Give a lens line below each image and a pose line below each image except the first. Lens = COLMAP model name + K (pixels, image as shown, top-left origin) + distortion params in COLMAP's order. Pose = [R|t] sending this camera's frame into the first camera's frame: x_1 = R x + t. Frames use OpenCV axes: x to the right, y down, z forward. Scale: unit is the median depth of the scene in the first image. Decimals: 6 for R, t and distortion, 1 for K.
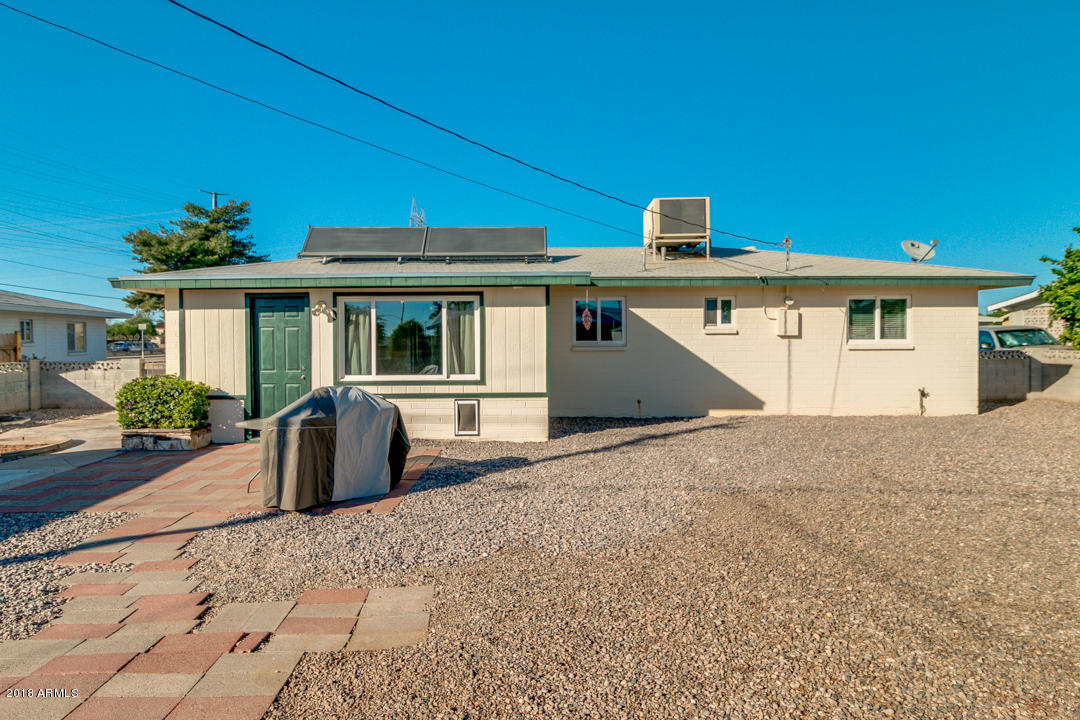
lens RADIAL K [[620.4, 0, 538.2], [0, 620.4, 354.4], [0, 0, 1]] dist [0.009109, 0.000020]
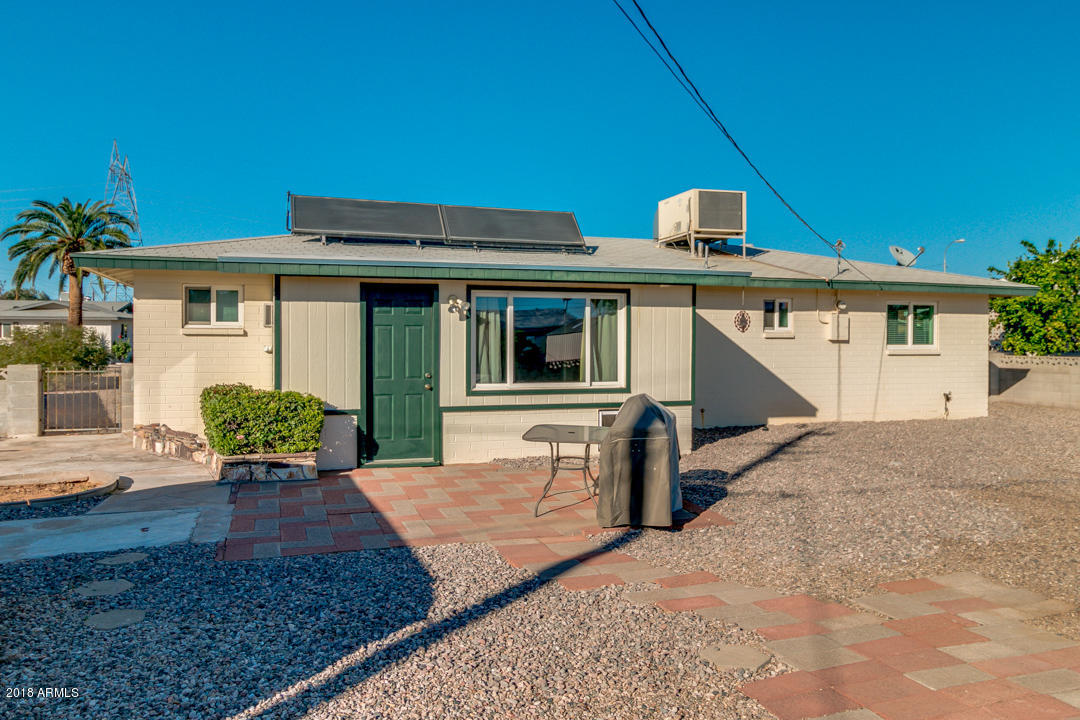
lens RADIAL K [[780.7, 0, 529.7], [0, 780.7, 352.8], [0, 0, 1]] dist [0.006478, 0.003228]
pose [[0.953071, 0.003688, 0.302726, -0.434124], [-0.001293, 0.999966, -0.008111, 0.000256], [-0.302745, 0.007339, 0.953043, -0.025525]]
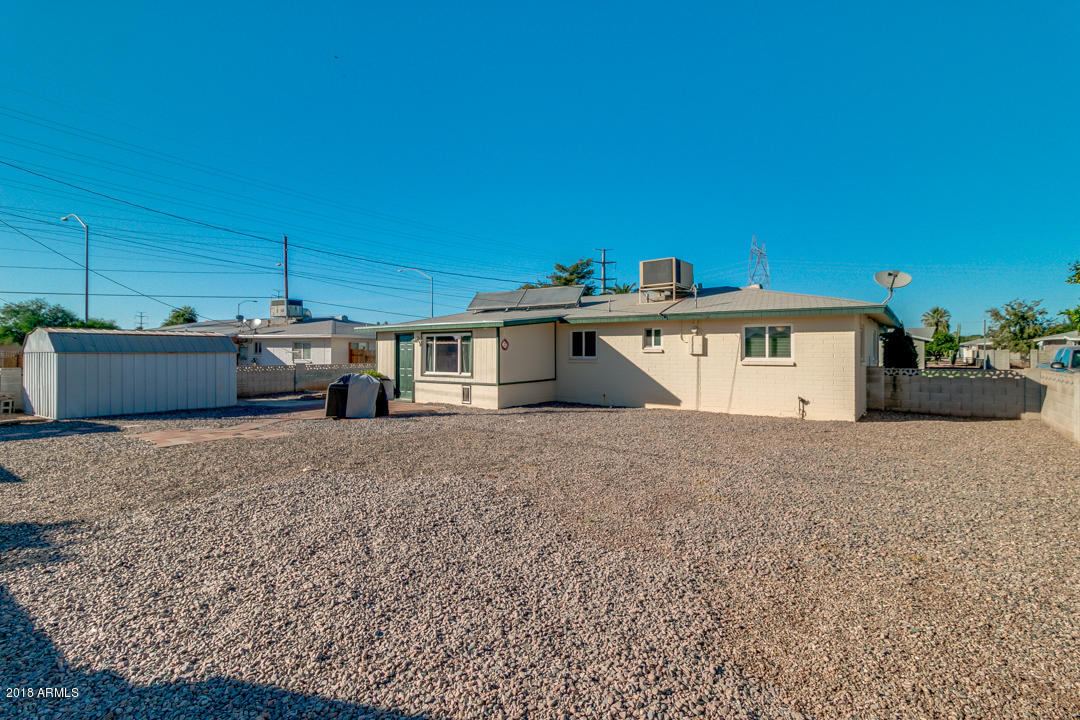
lens RADIAL K [[495.4, 0, 548.9], [0, 495.4, 356.8], [0, 0, 1]] dist [0.003981, 0.000657]
pose [[0.820312, 0.010155, -0.571826, 0.769557], [-0.020462, 0.999723, -0.011600, -0.004338], [0.571550, 0.021216, 0.820293, -0.110960]]
